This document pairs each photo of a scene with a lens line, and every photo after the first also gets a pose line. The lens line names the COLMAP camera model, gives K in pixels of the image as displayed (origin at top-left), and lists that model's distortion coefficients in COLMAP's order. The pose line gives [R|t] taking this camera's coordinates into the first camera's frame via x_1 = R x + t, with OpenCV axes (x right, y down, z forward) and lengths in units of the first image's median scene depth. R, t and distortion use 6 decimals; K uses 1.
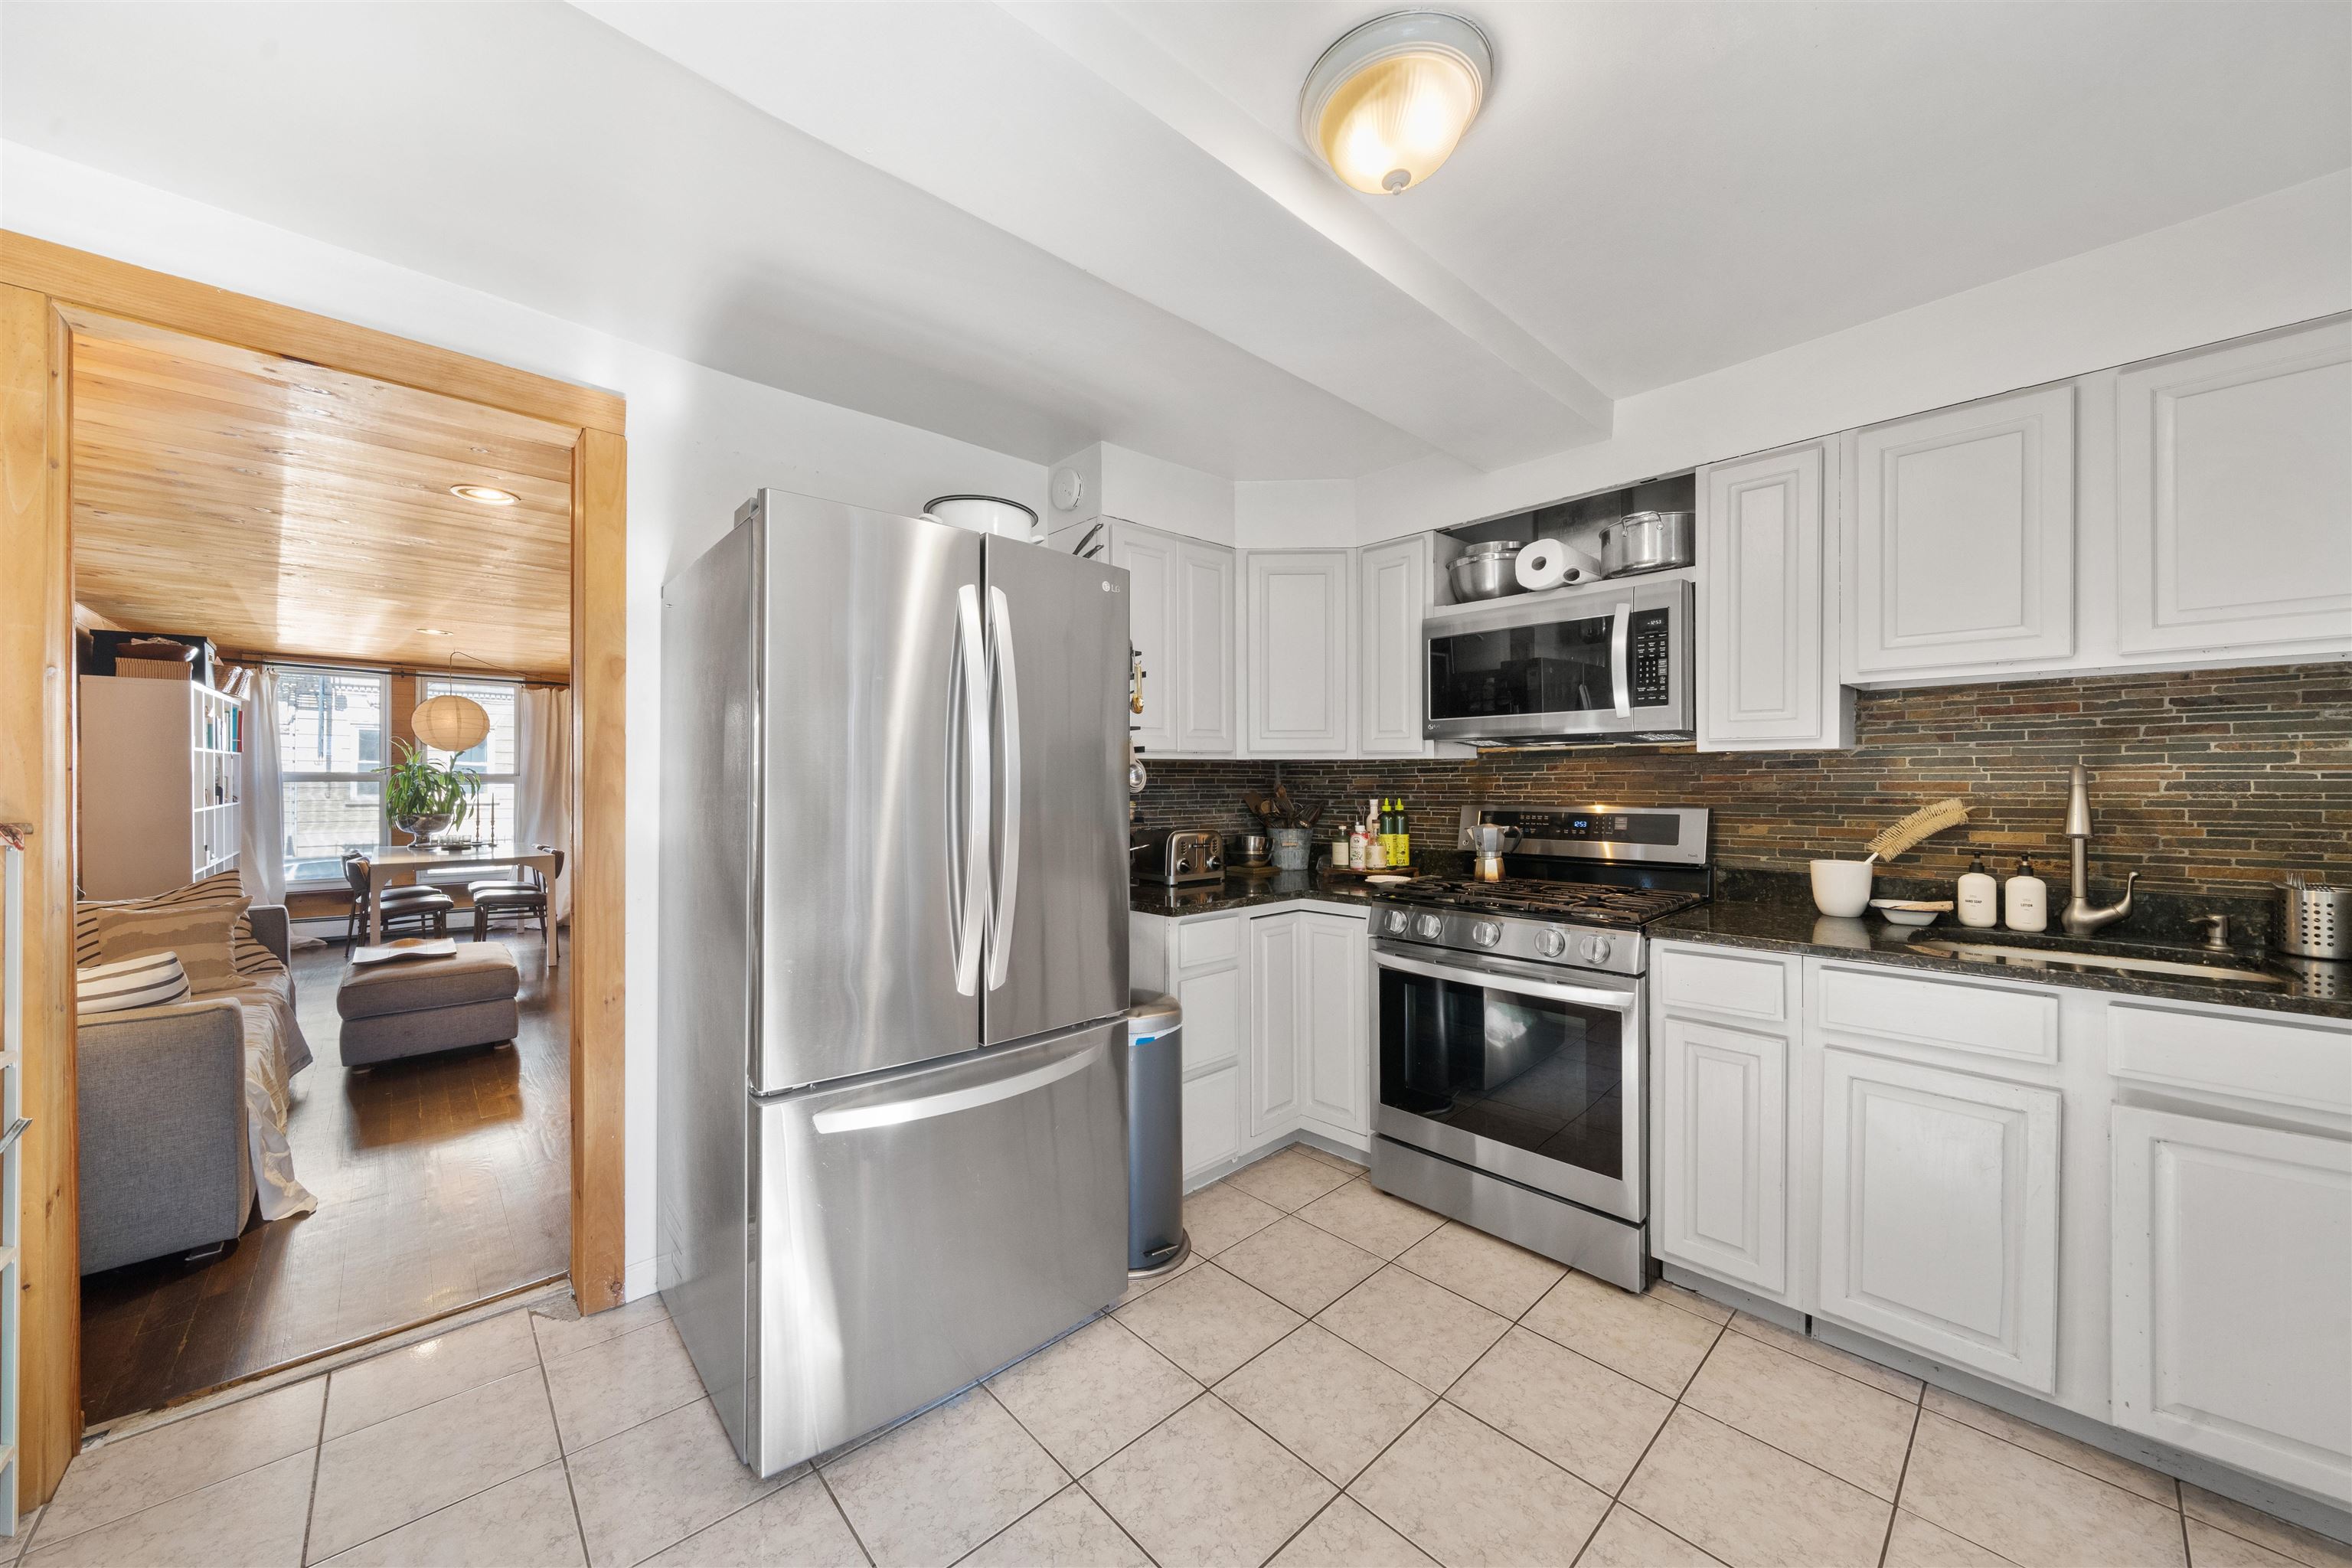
lens RADIAL K [[836.9, 0, 1179.6], [0, 836.9, 807.9], [0, 0, 1]] dist [-0.005985, -0.000155]
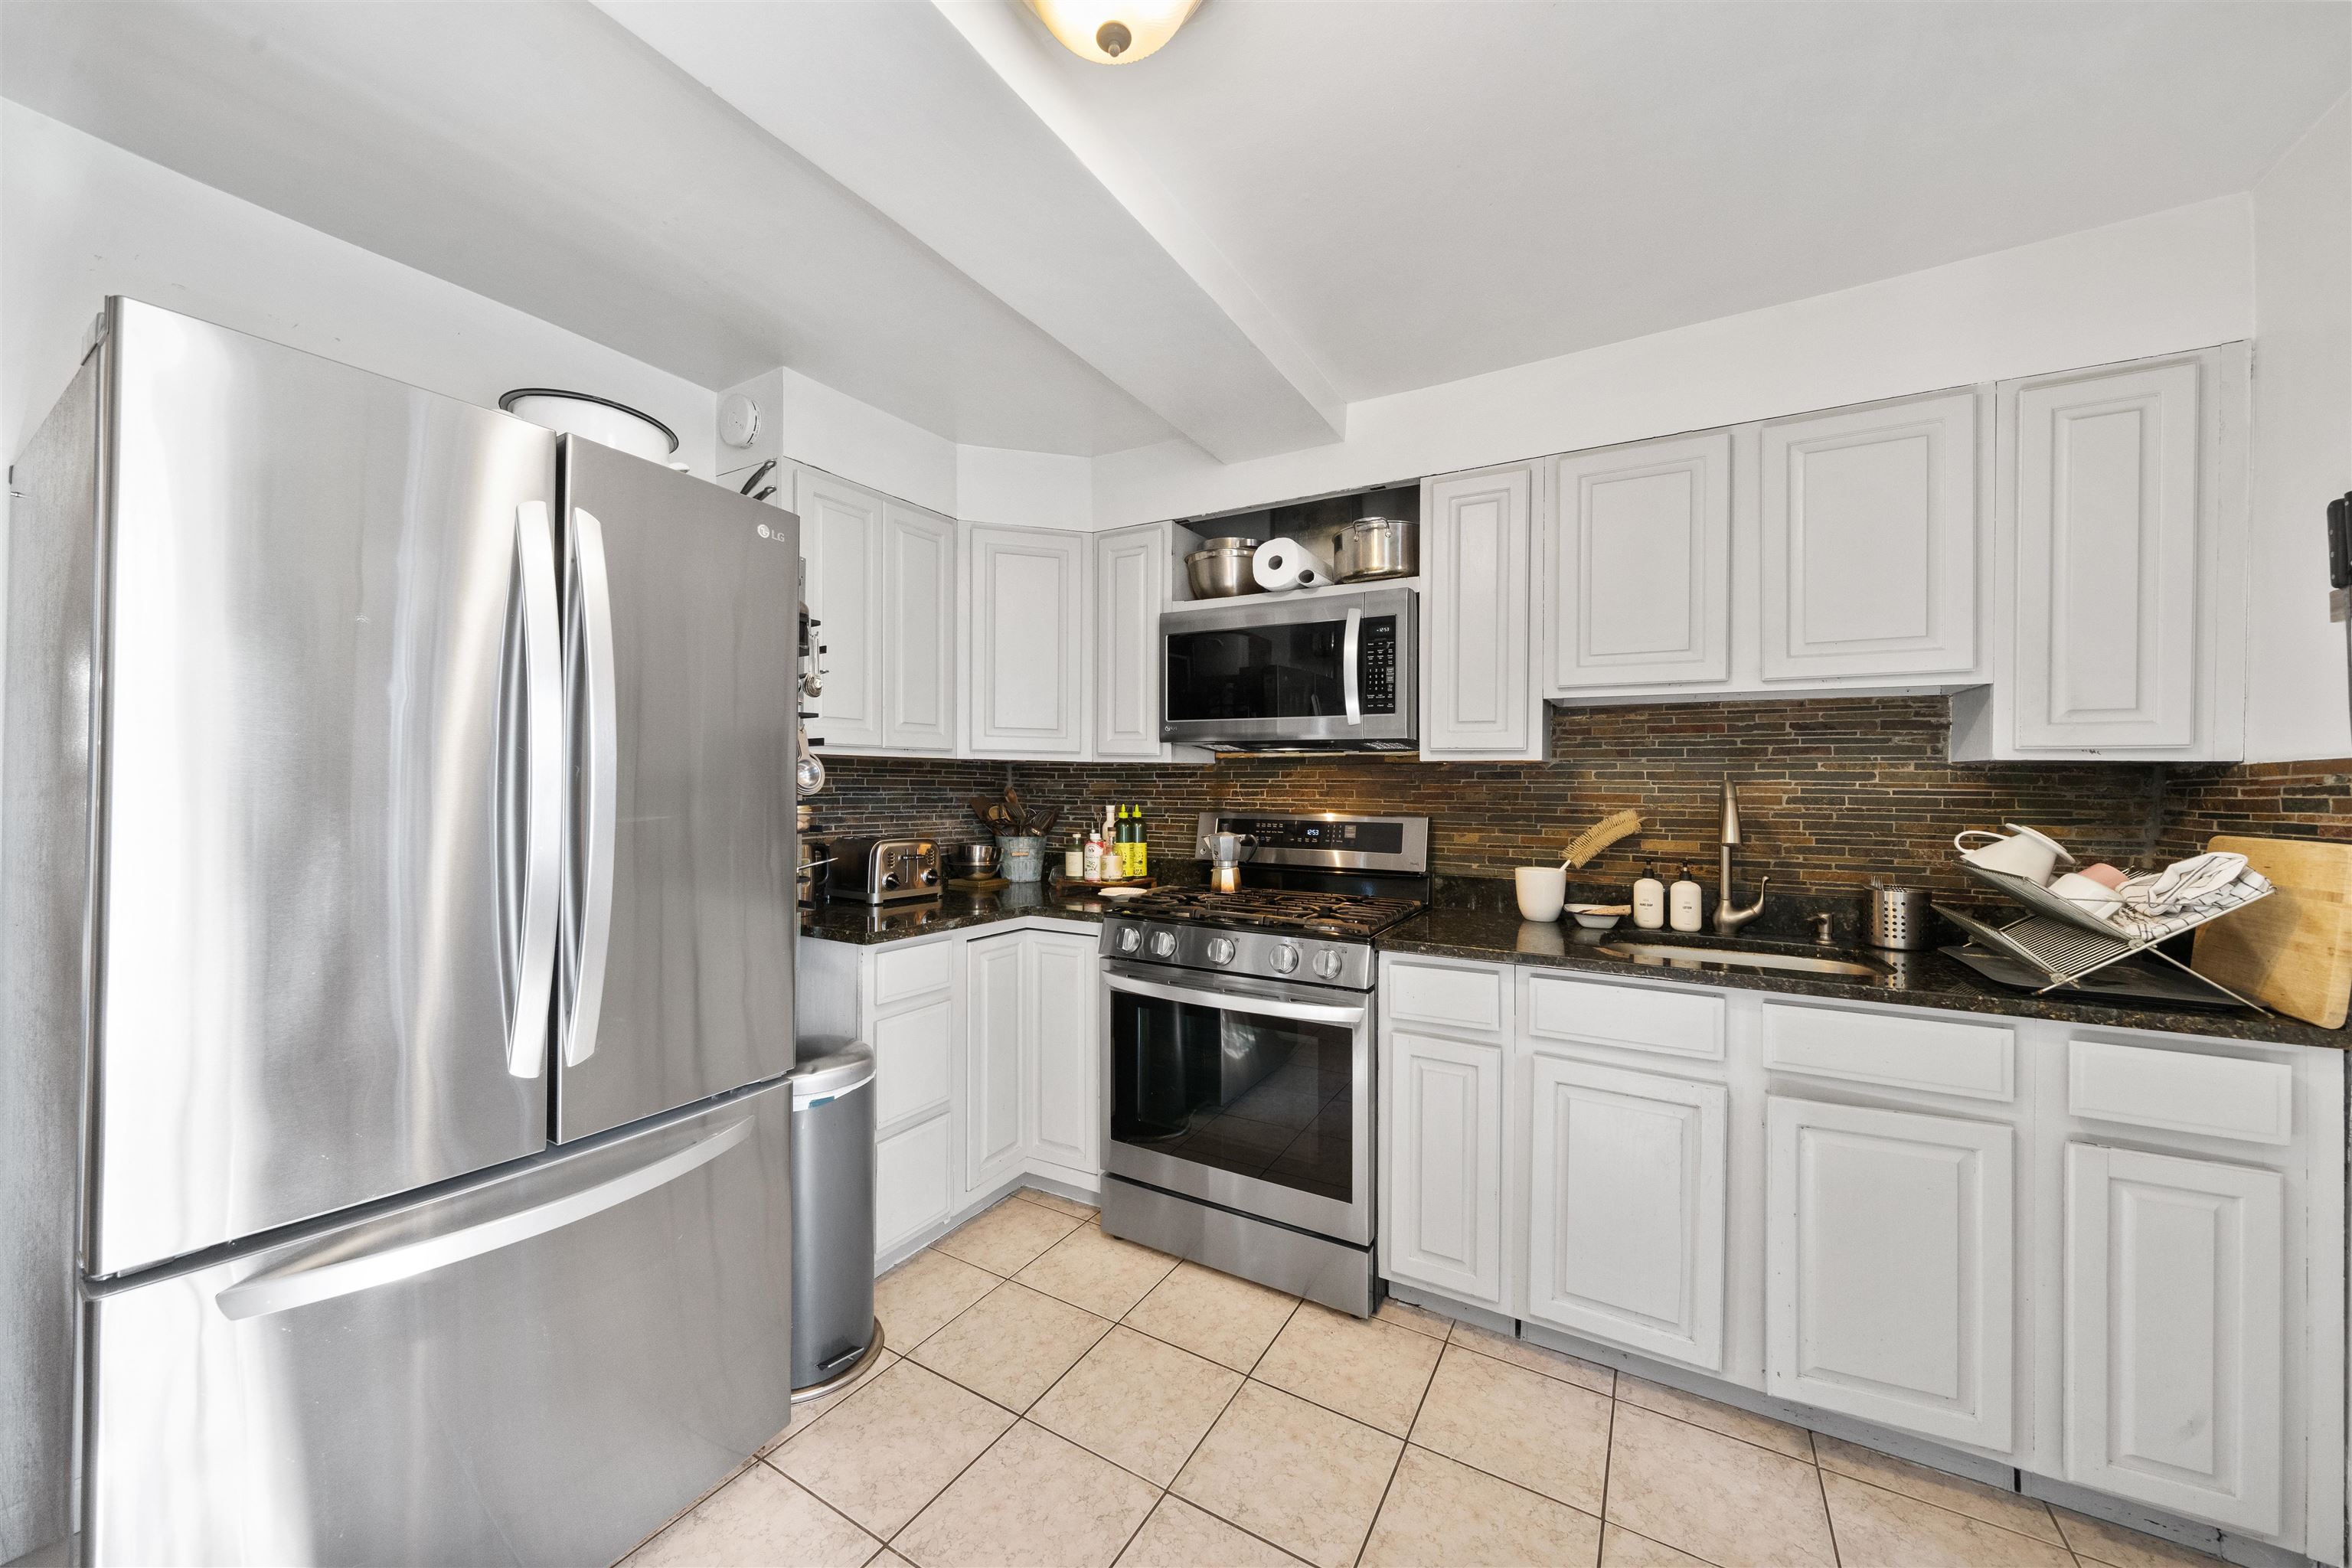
lens RADIAL K [[836.9, 0, 1179.6], [0, 836.9, 807.9], [0, 0, 1]] dist [-0.005985, -0.000155]
pose [[0.957488, 0.007560, 0.288375, 0.056156], [-0.005939, 0.999961, -0.006496, -0.002746], [-0.288413, 0.004507, 0.957495, 0.127559]]
